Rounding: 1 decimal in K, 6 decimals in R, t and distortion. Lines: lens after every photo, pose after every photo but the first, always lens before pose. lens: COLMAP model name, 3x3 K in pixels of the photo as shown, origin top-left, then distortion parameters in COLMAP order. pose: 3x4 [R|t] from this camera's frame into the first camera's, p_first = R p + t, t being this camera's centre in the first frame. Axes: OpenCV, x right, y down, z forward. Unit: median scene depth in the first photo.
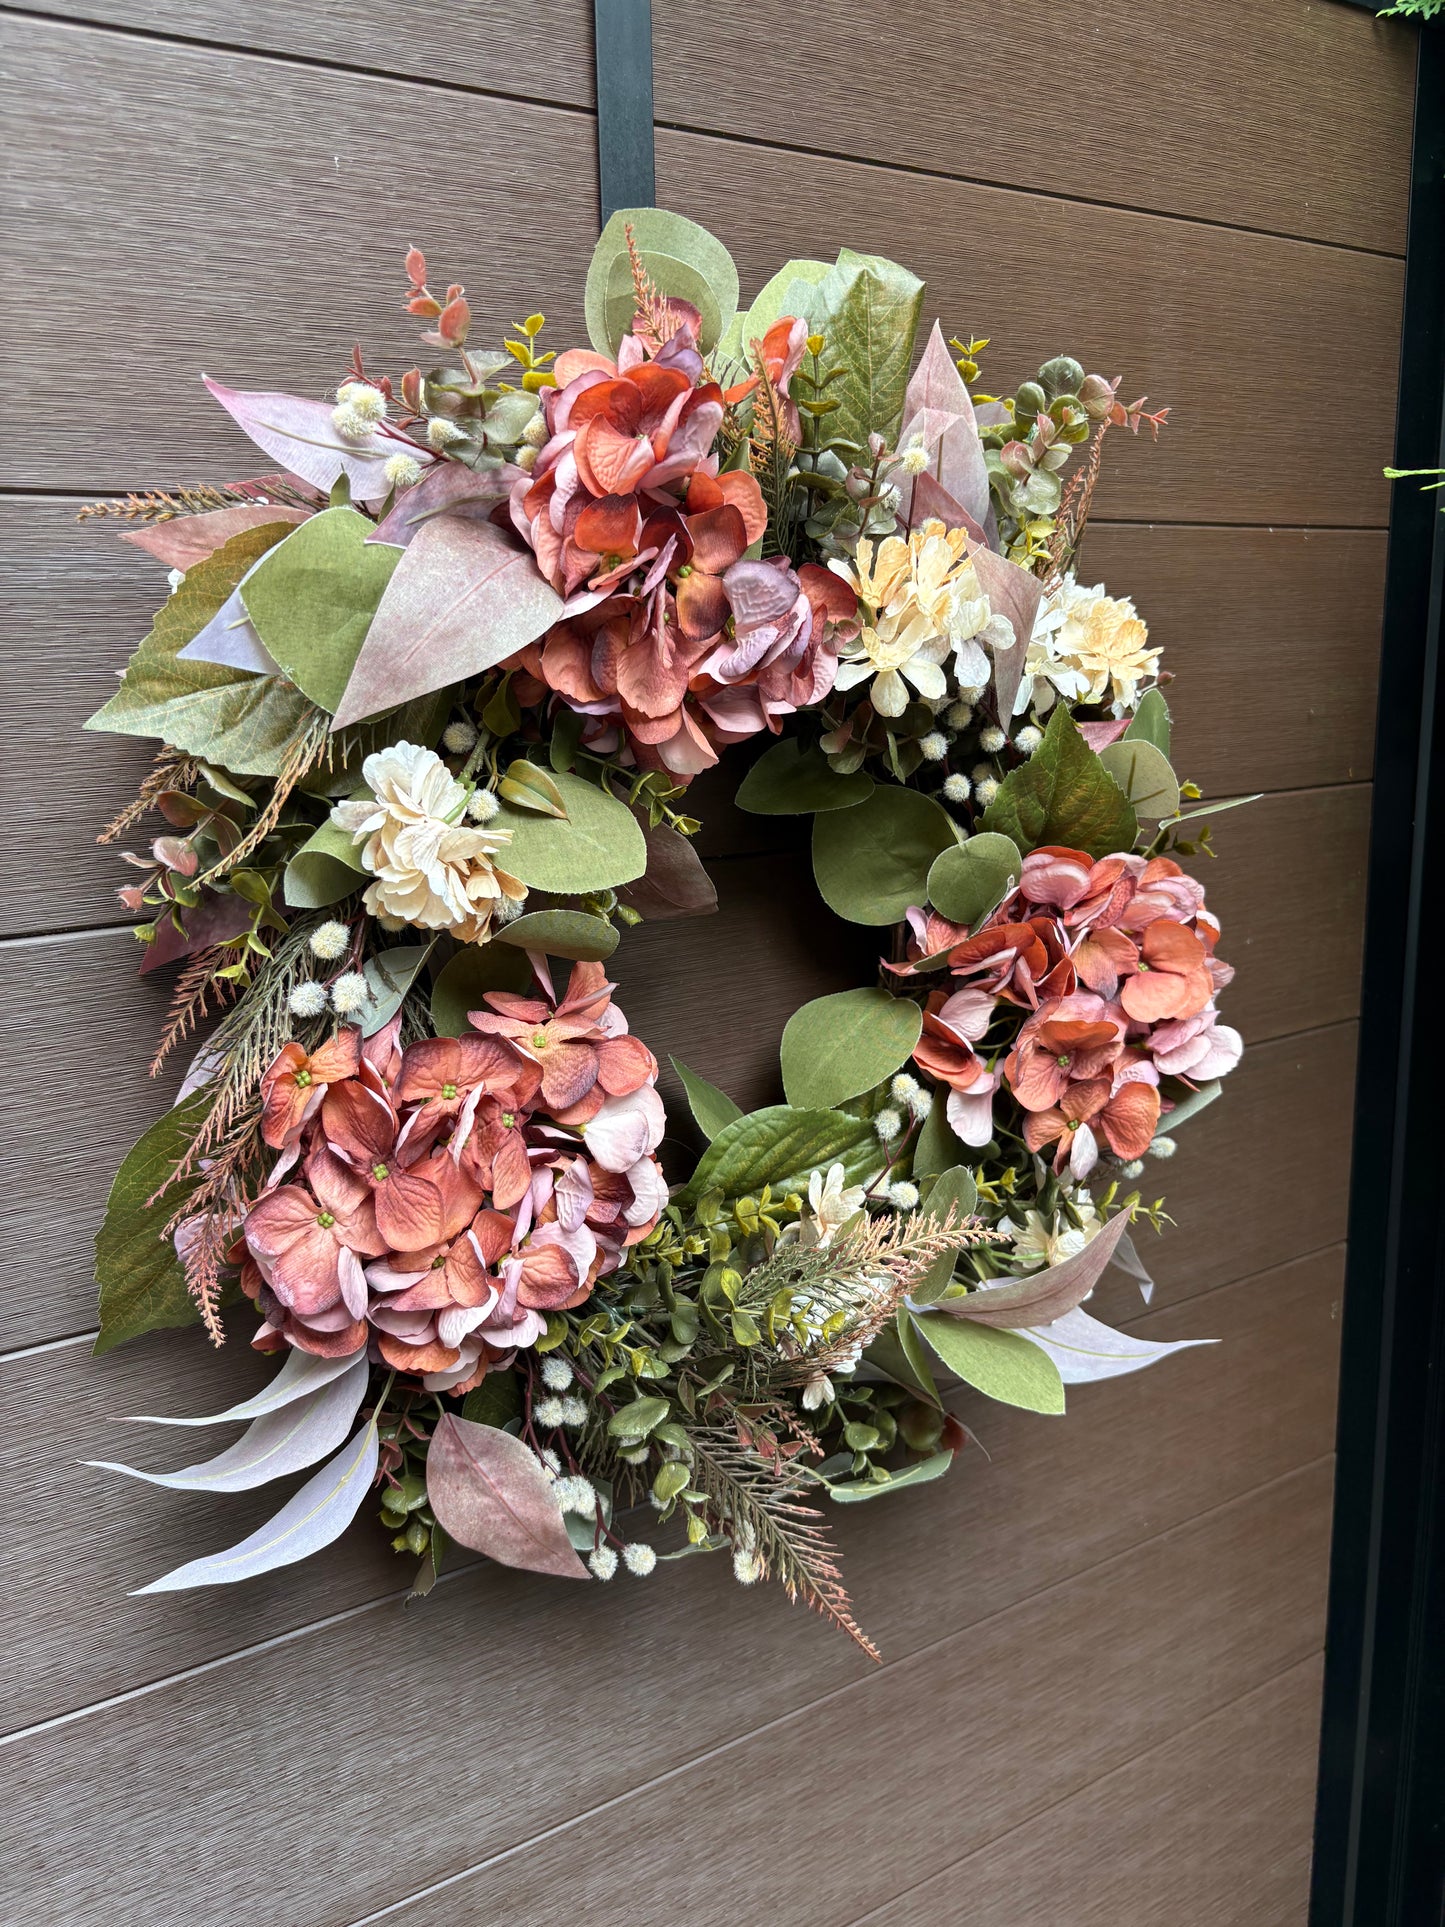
lens RADIAL K [[1472.0, 0, 712.9], [0, 1472.0, 951.0], [0, 0, 1]] dist [0.013640, -0.044006]
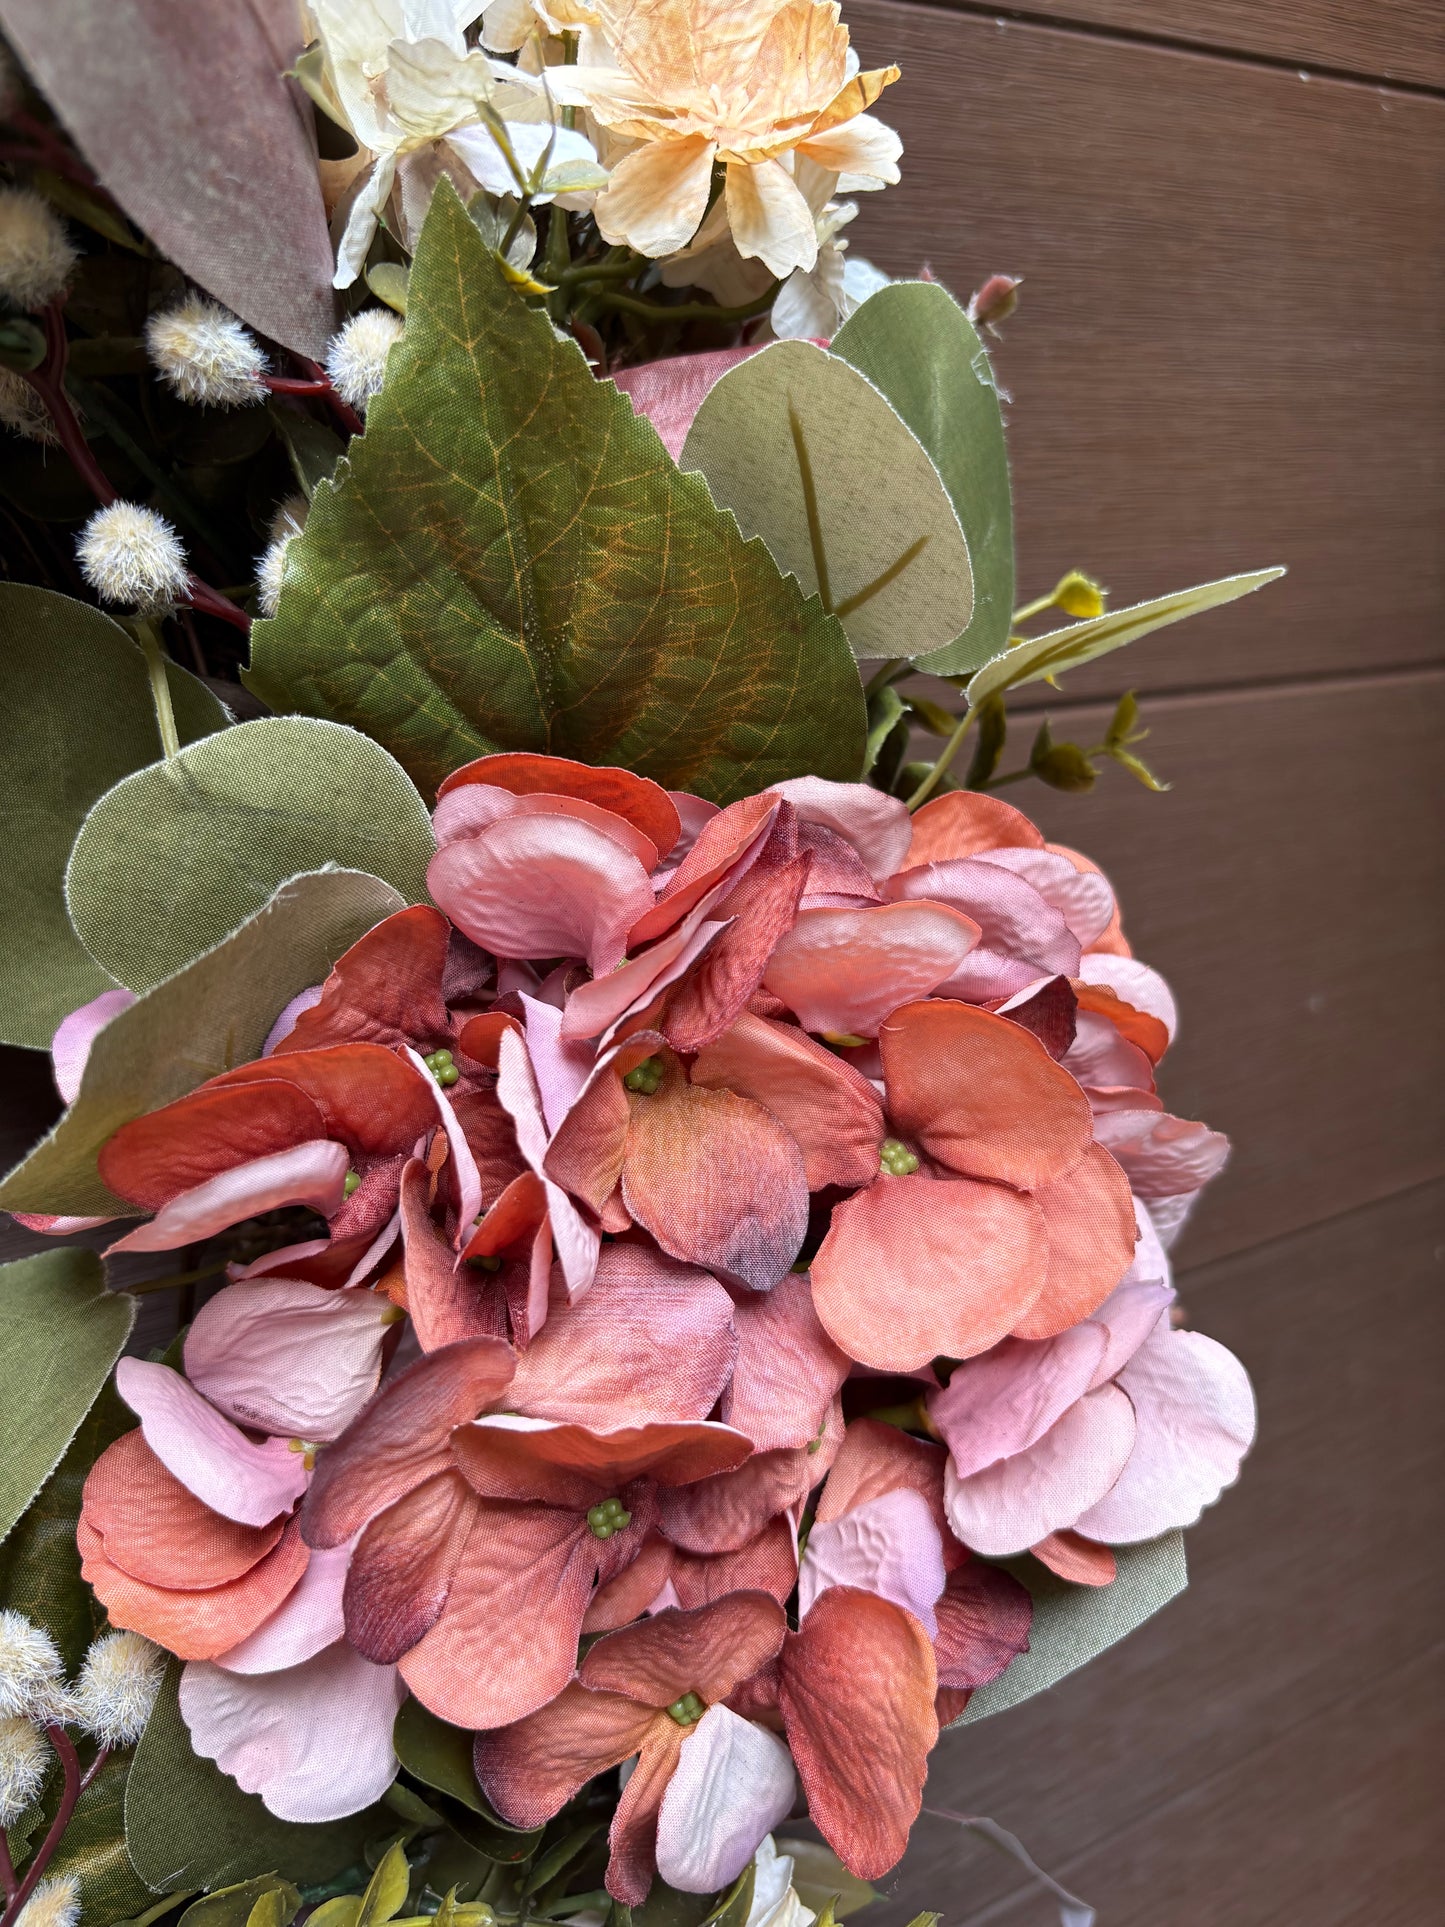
lens RADIAL K [[1472.0, 0, 759.6], [0, 1472.0, 960.9], [0, 0, 1]] dist [0.013640, -0.044006]
pose [[0.997941, -0.048574, -0.041891, 0.279848], [0.047798, 0.998670, -0.019312, -0.024292], [0.042773, 0.017270, 0.998936, 0.707399]]
